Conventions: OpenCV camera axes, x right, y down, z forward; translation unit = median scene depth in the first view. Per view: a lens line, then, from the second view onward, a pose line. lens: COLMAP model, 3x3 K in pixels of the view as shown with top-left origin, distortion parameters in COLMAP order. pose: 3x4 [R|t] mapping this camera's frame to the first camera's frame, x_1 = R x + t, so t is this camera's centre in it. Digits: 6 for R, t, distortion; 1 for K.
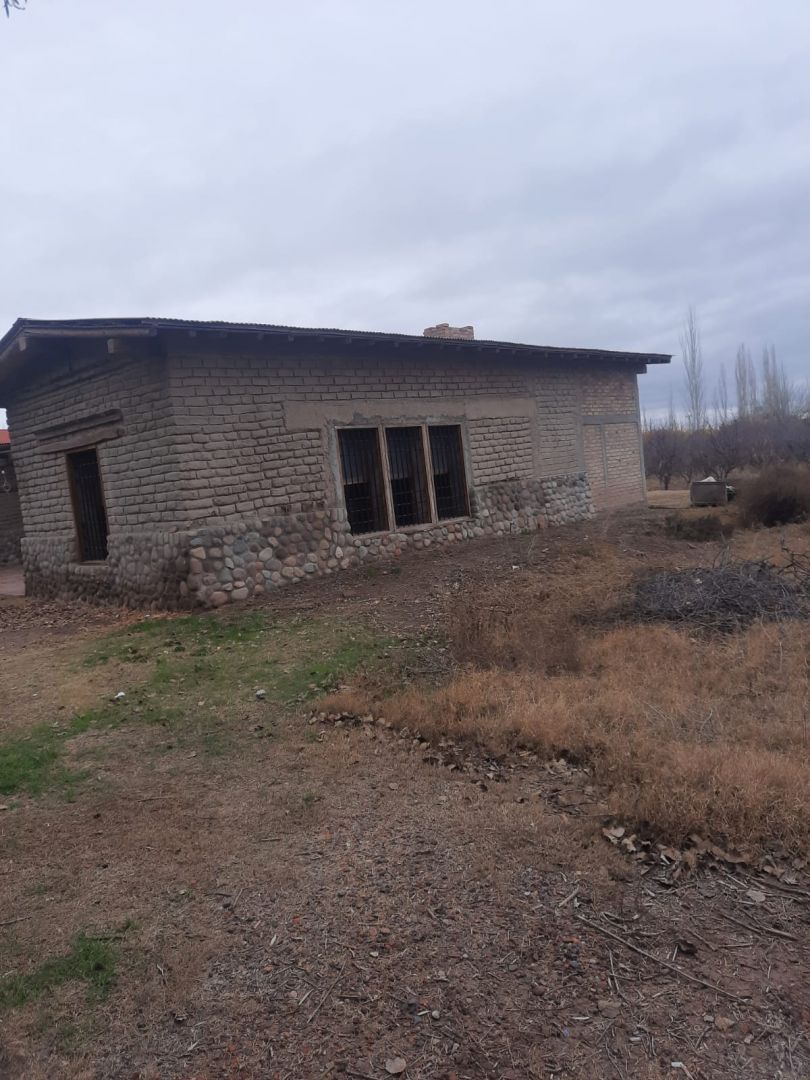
lens RADIAL K [[773.5, 0, 405.0], [0, 773.5, 540.0], [0, 0, 1]] dist [0.047968, -0.034434]
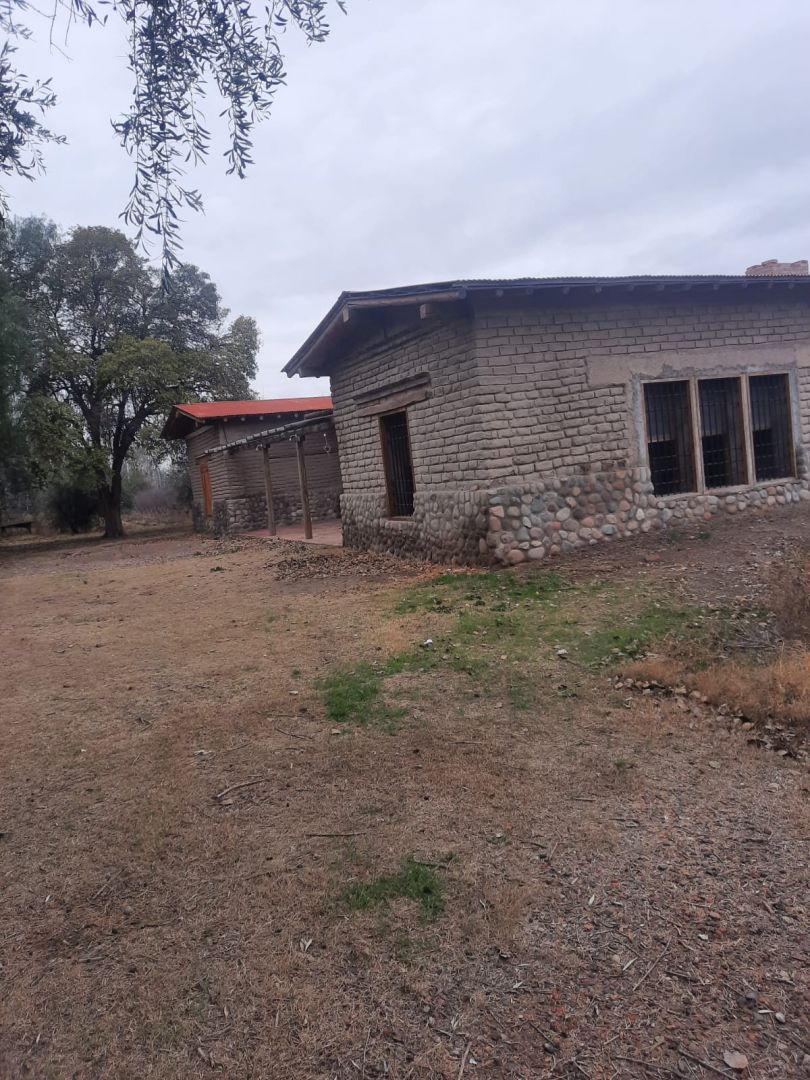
lens RADIAL K [[773.5, 0, 405.0], [0, 773.5, 540.0], [0, 0, 1]] dist [0.047968, -0.034434]
pose [[0.935241, 0.037163, -0.352055, -0.030208], [-0.019840, 0.998414, 0.052687, 0.004838], [0.353455, -0.042290, 0.934495, 0.005370]]
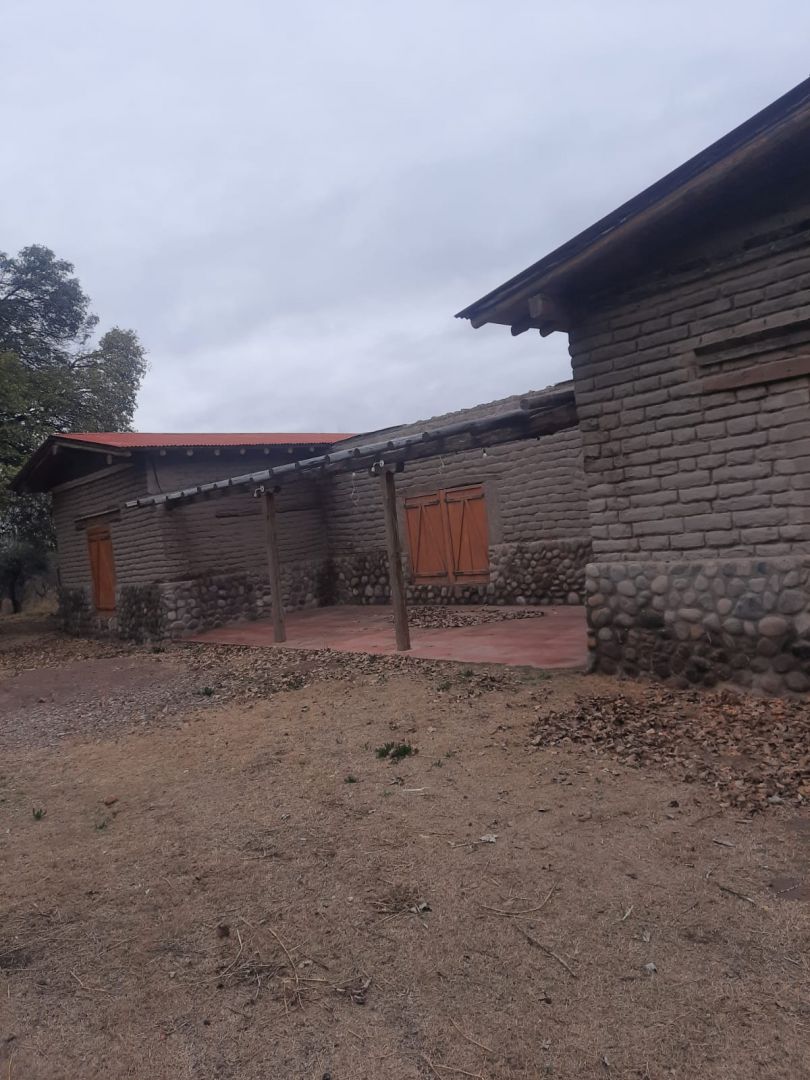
lens RADIAL K [[773.5, 0, 405.0], [0, 773.5, 540.0], [0, 0, 1]] dist [0.047968, -0.034434]
pose [[0.995965, -0.007466, -0.089428, -1.073754], [0.002999, 0.998746, -0.049981, 0.013567], [0.089689, 0.049511, 0.994738, 0.859152]]
